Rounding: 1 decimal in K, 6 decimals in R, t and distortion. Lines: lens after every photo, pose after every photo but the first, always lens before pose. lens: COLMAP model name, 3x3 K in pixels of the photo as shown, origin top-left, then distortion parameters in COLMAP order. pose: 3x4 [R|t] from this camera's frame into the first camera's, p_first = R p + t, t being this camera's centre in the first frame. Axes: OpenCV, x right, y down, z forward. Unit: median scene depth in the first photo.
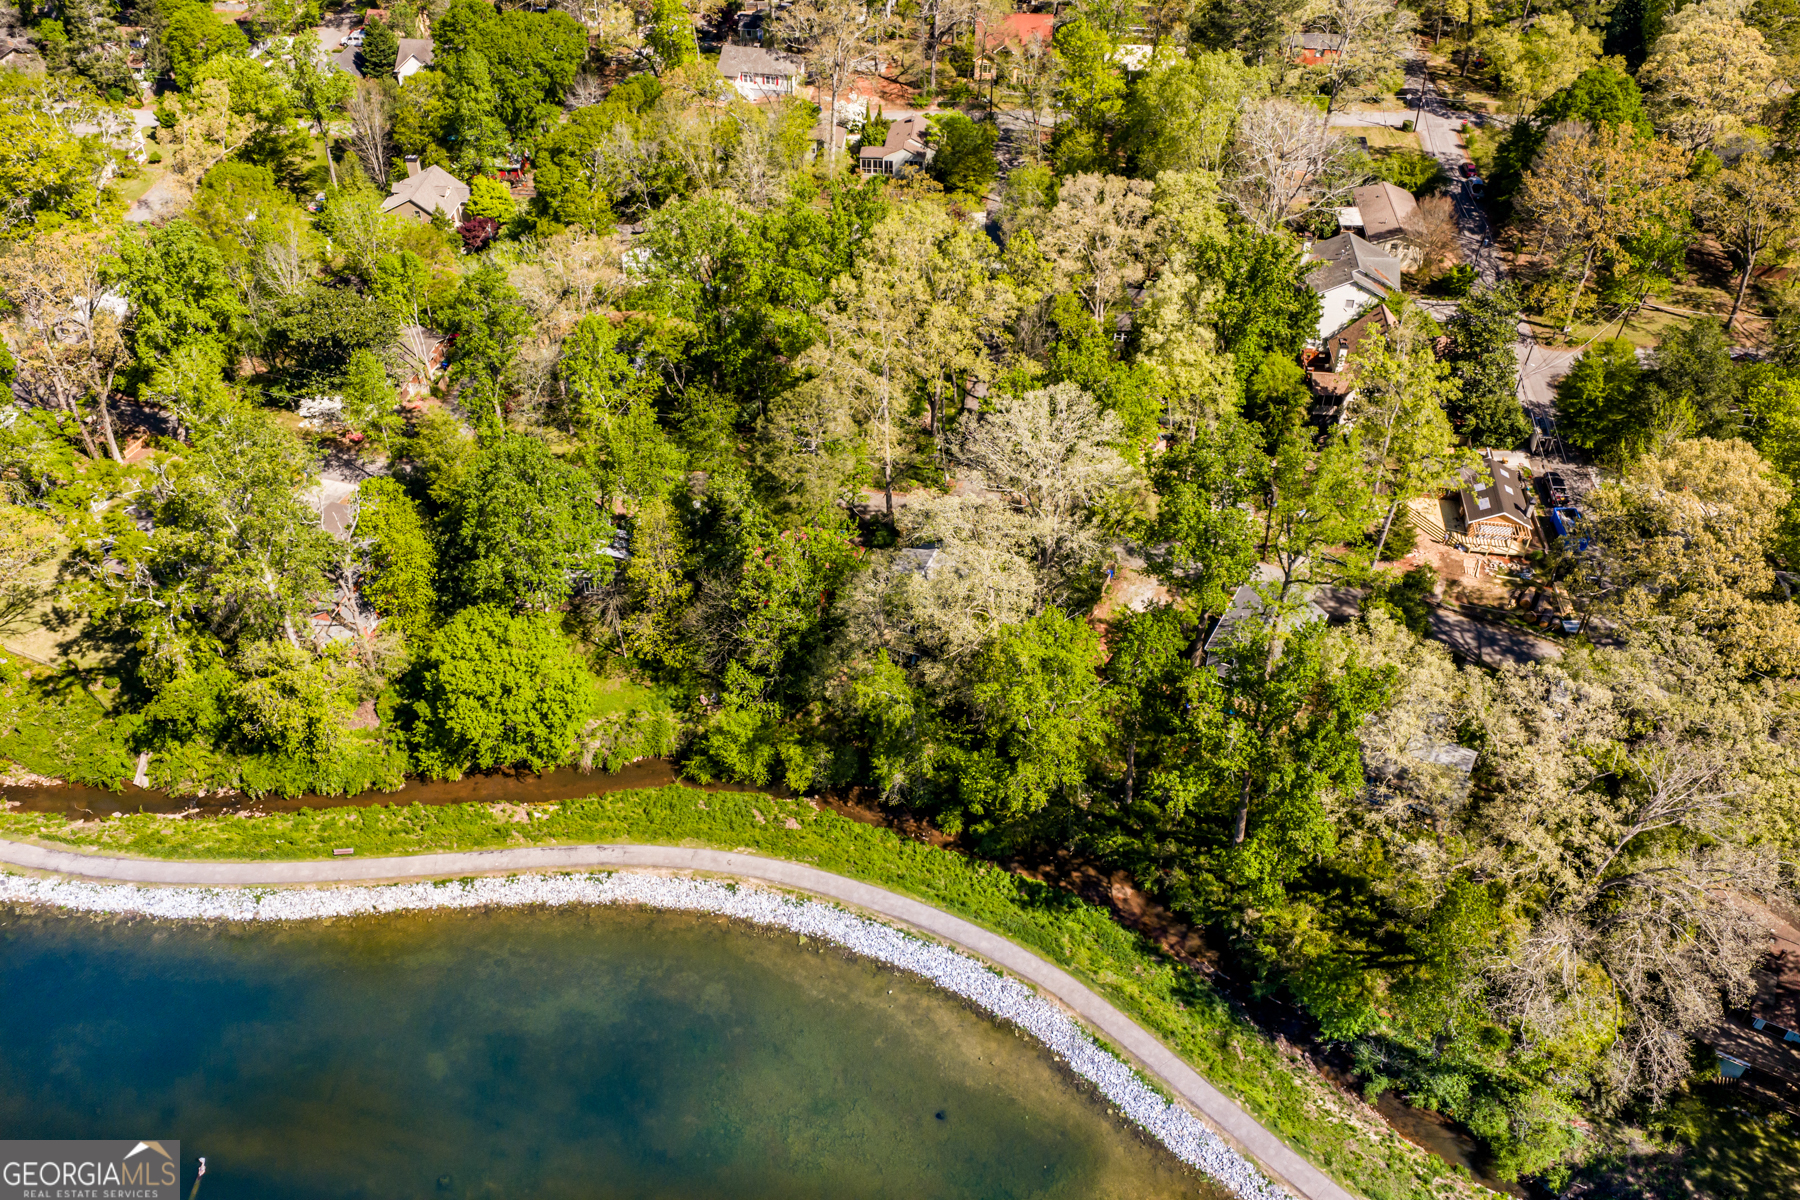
lens RADIAL K [[1493.6, 0, 900.0], [0, 1493.6, 600.0], [0, 0, 1]] dist [0.006741, -0.002804]
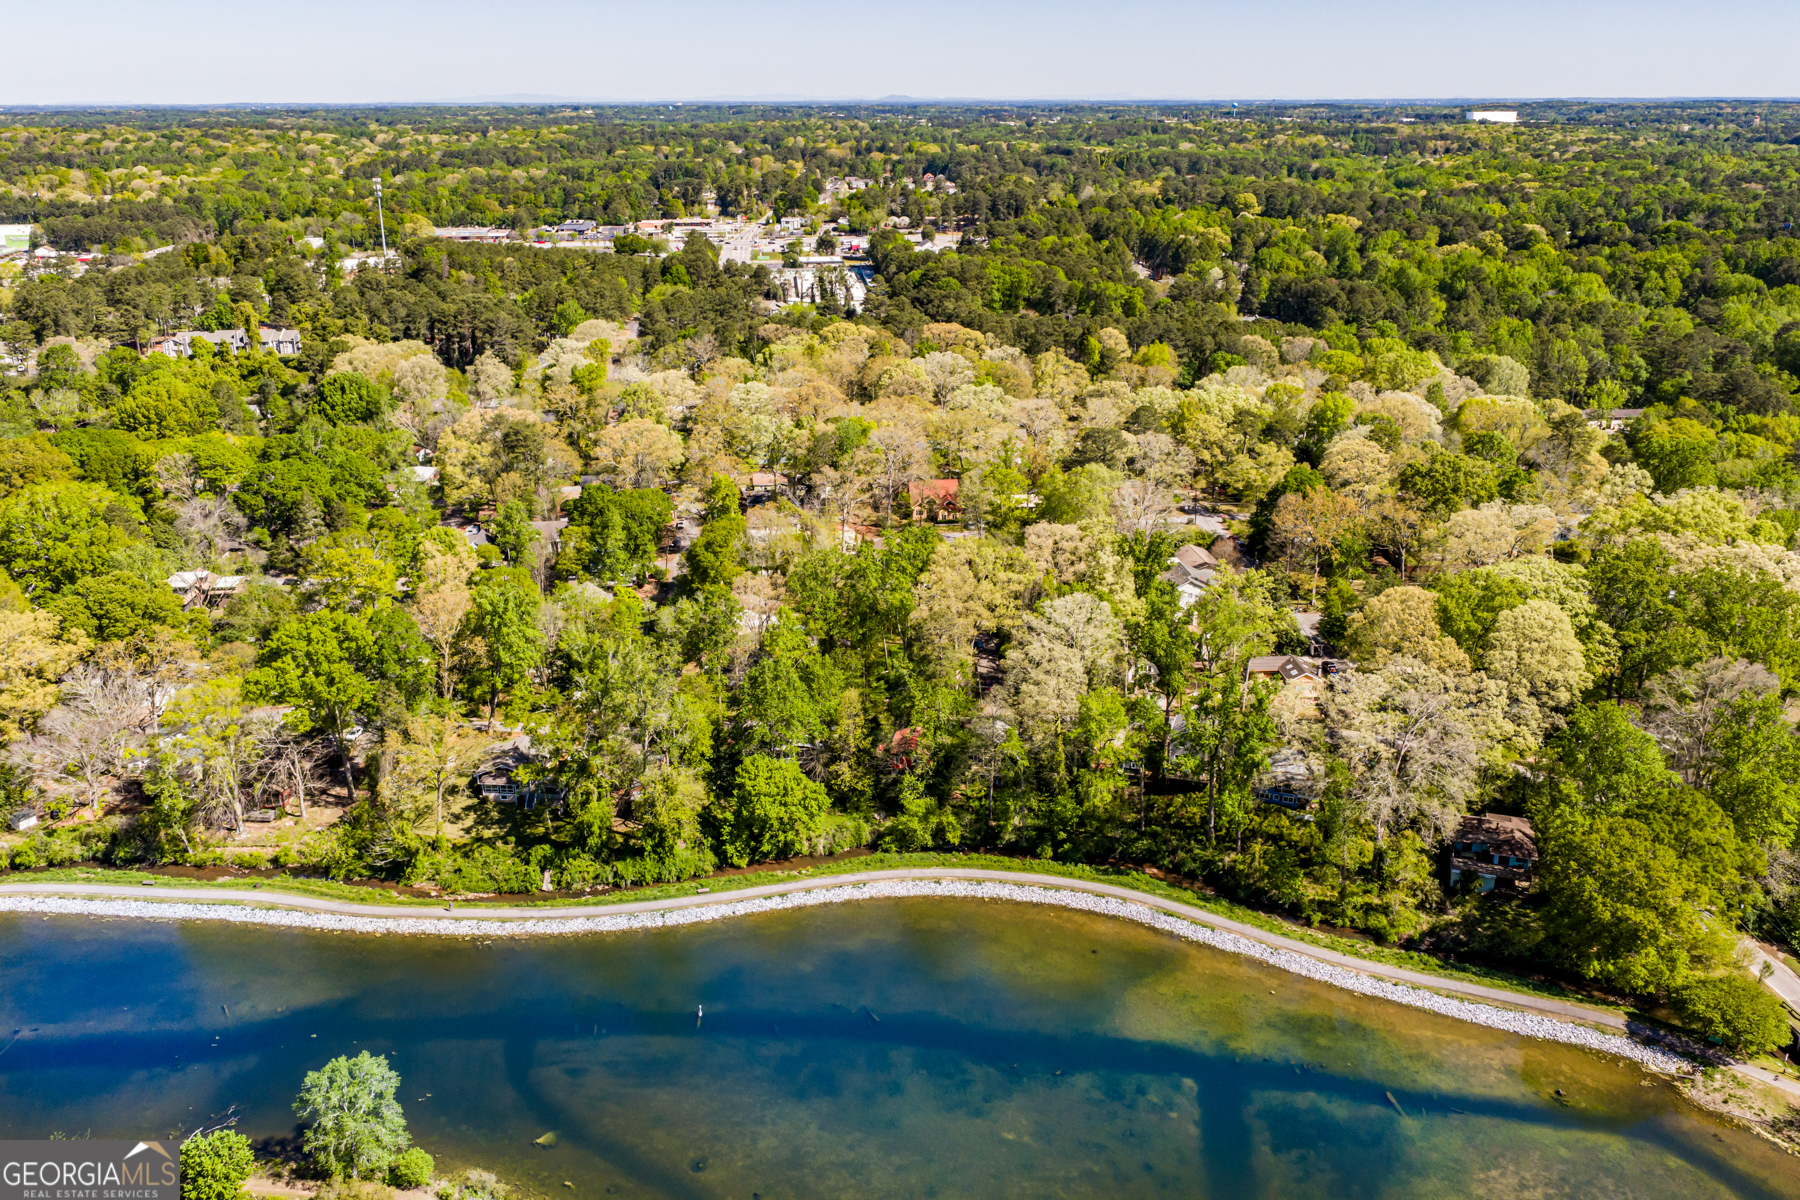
lens RADIAL K [[1493.6, 0, 900.0], [0, 1493.6, 600.0], [0, 0, 1]] dist [0.006741, -0.002804]
pose [[0.982550, -0.072167, 0.171429, -0.402268], [0.129596, 0.926740, -0.352645, 0.464555], [-0.133421, 0.368708, 0.919920, -0.655586]]
